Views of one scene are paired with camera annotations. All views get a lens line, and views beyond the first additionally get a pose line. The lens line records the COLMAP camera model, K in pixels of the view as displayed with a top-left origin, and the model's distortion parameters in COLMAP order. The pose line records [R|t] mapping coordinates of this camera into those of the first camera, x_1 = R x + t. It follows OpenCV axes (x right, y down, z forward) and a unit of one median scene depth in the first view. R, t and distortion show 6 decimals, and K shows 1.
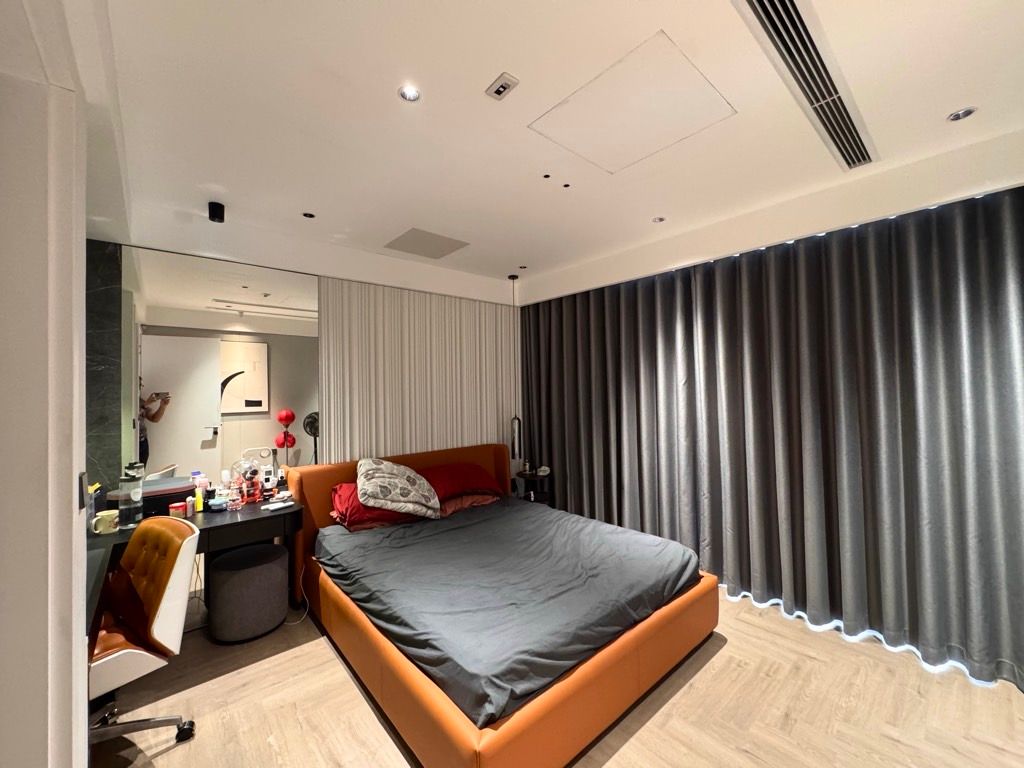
lens RADIAL K [[408.1, 0, 513.7], [0, 408.1, 382.5], [0, 0, 1]] dist [-0.004600, 0.000978]
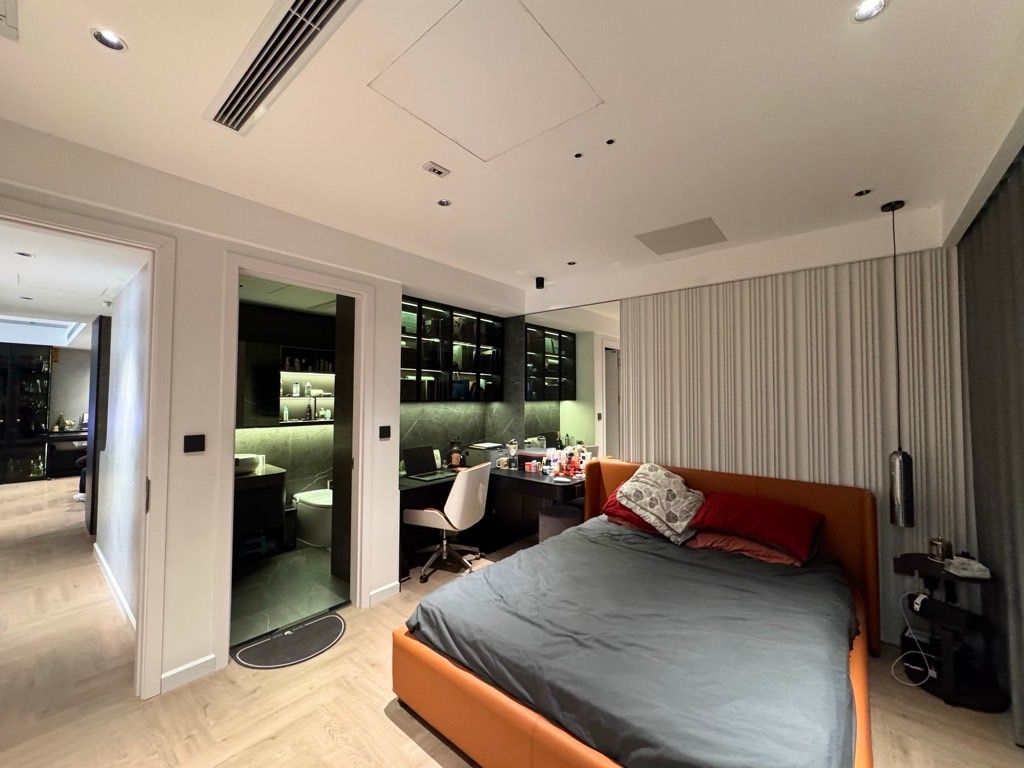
lens RADIAL K [[408.1, 0, 510.5], [0, 408.1, 383.7], [0, 0, 1]] dist [-0.004600, 0.000978]
pose [[0.152494, -0.015006, -0.988190, 0.673697], [0.009119, 0.999864, -0.013776, -0.006518], [0.988262, -0.006910, 0.152610, 0.534951]]
